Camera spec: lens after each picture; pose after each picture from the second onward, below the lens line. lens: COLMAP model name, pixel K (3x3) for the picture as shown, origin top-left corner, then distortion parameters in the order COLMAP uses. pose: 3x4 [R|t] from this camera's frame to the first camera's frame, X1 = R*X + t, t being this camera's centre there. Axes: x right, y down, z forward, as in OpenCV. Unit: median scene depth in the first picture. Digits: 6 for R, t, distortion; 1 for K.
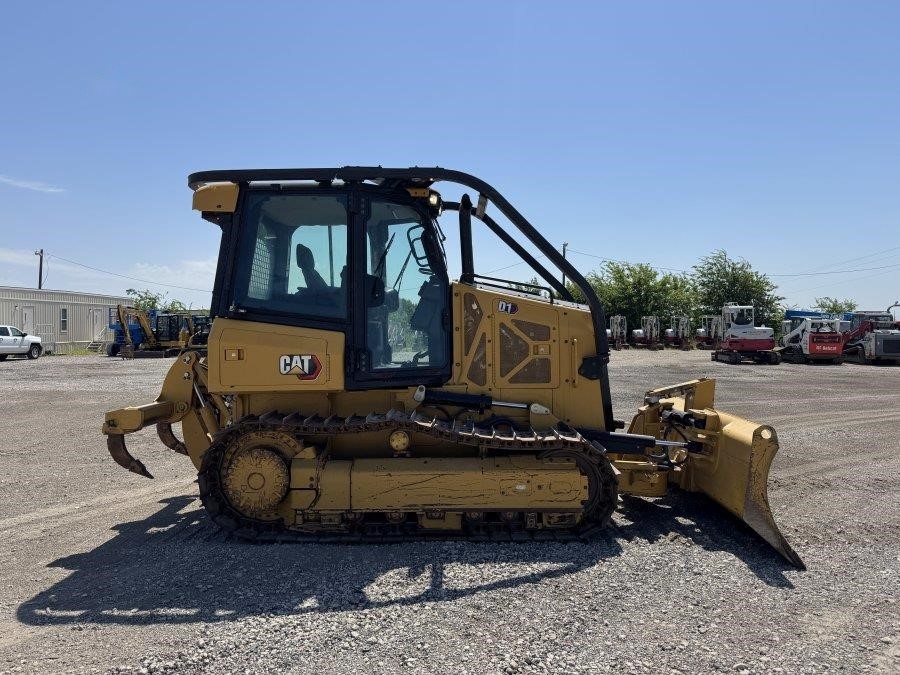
lens RADIAL K [[626.2, 0, 448.5], [0, 626.2, 329.7], [0, 0, 1]] dist [0.060712, -0.089505]
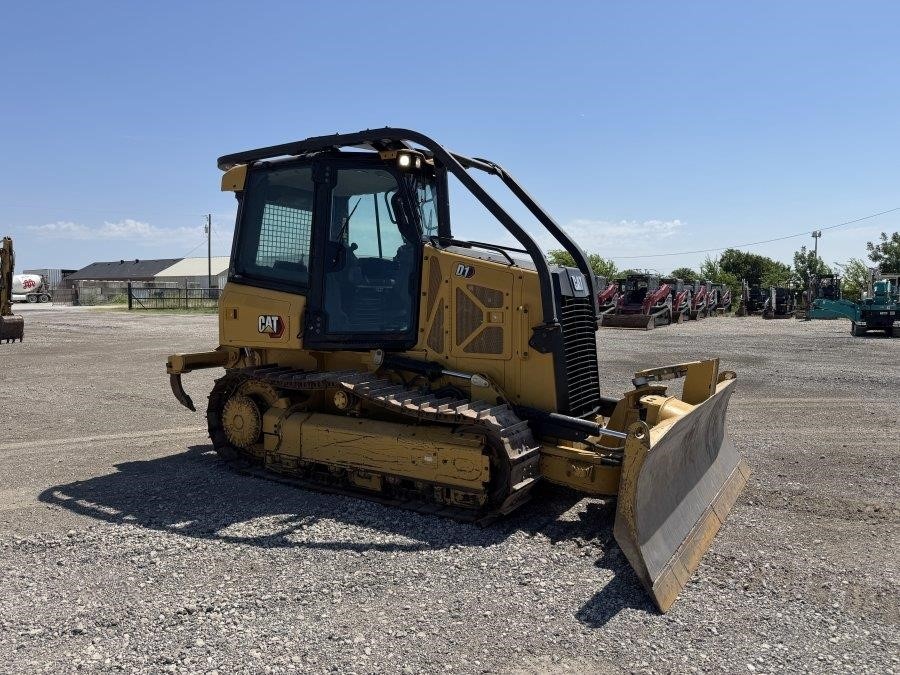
lens RADIAL K [[626.8, 0, 450.0], [0, 626.8, 337.5], [0, 0, 1]] dist [0.118072, -0.184165]
pose [[0.856205, 0.042842, -0.514856, 0.619263], [-0.006475, 0.997367, 0.072224, -0.004783], [0.516595, -0.058505, 0.854229, 0.198970]]
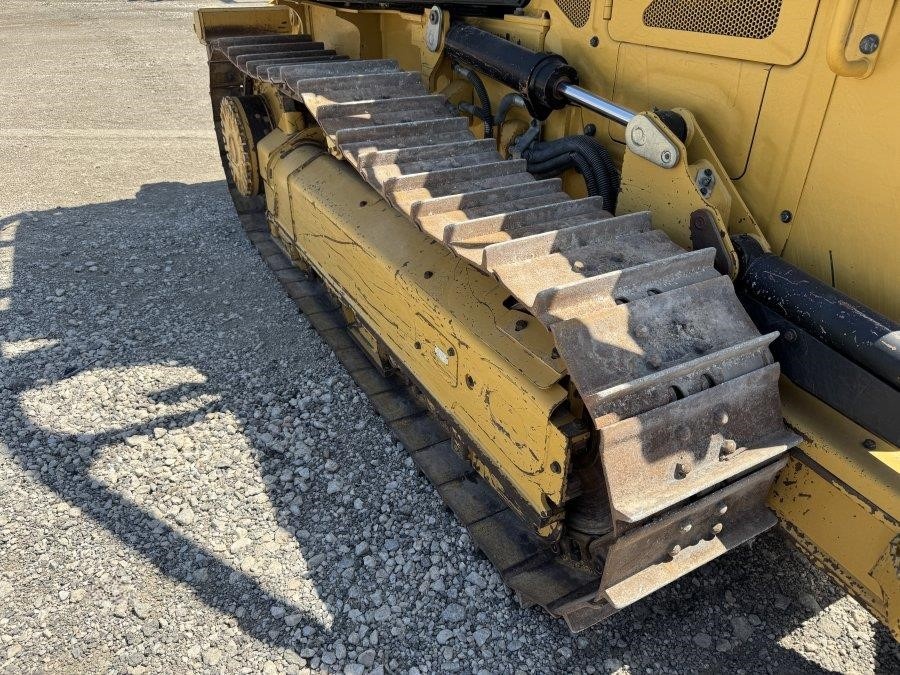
lens RADIAL K [[642.8, 0, 441.1], [0, 642.8, 331.9], [0, 0, 1]] dist [0.002180, -0.001794]
pose [[0.494579, 0.450314, -0.743377, 0.360373], [-0.003375, 0.856297, 0.516473, 0.059637], [0.869126, -0.252927, 0.425026, 0.836389]]
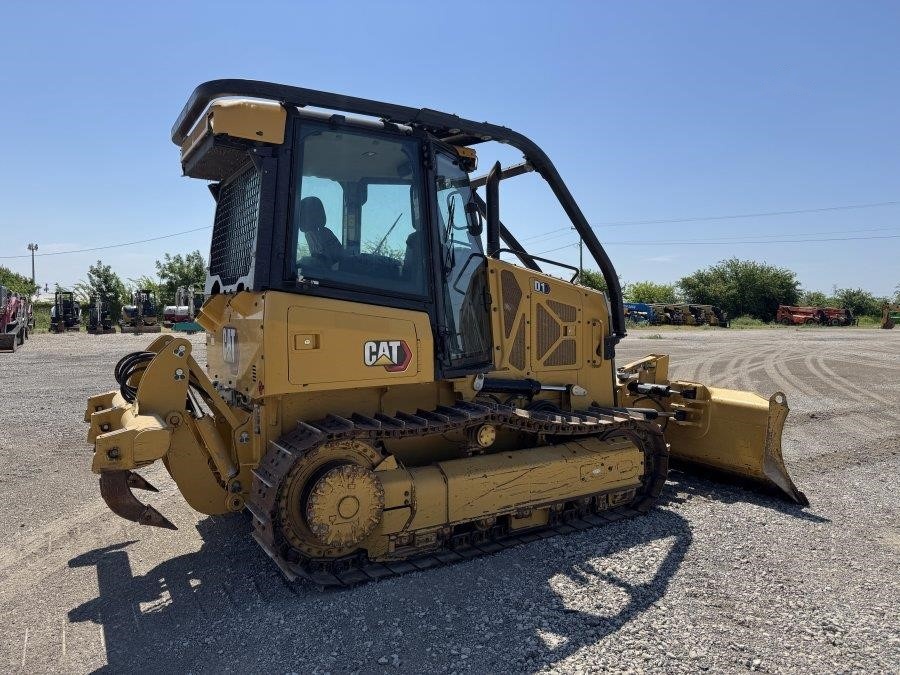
lens RADIAL K [[626.2, 0, 448.5], [0, 626.2, 329.7], [0, 0, 1]] dist [0.060712, -0.089505]
pose [[0.843624, -0.008867, 0.536861, -0.594919], [-0.008130, 0.999538, 0.029285, 0.002656], [-0.536873, -0.029070, 0.843162, 0.293676]]
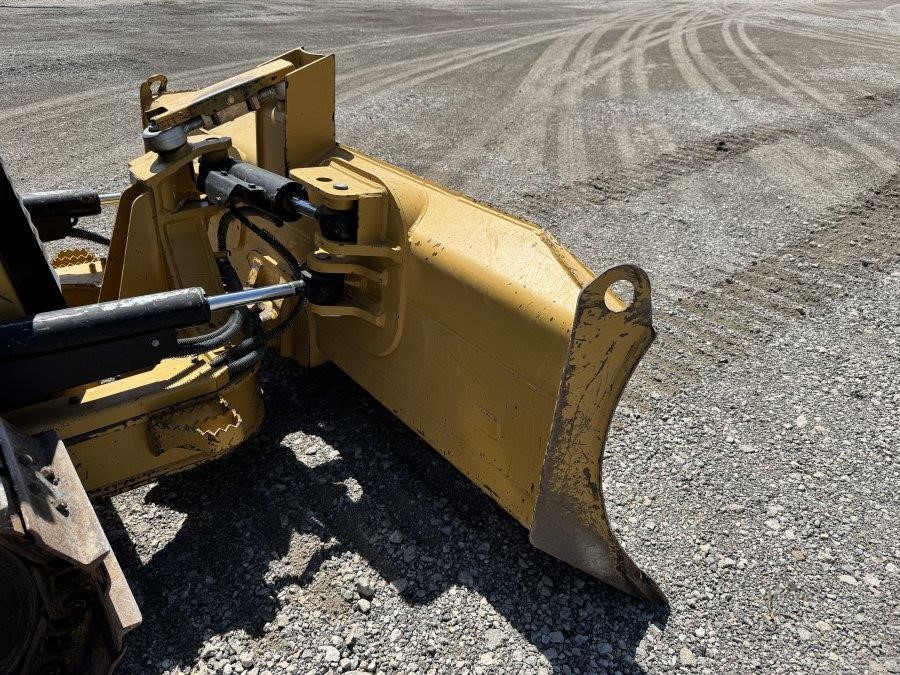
lens RADIAL K [[631.2, 0, 442.4], [0, 631.2, 336.8], [0, 0, 1]] dist [0.096176, -0.147885]
pose [[0.758529, -0.320444, 0.567406, 0.249048], [-0.016993, 0.860713, 0.508807, 0.035623], [-0.651418, -0.395587, 0.647430, 0.768309]]
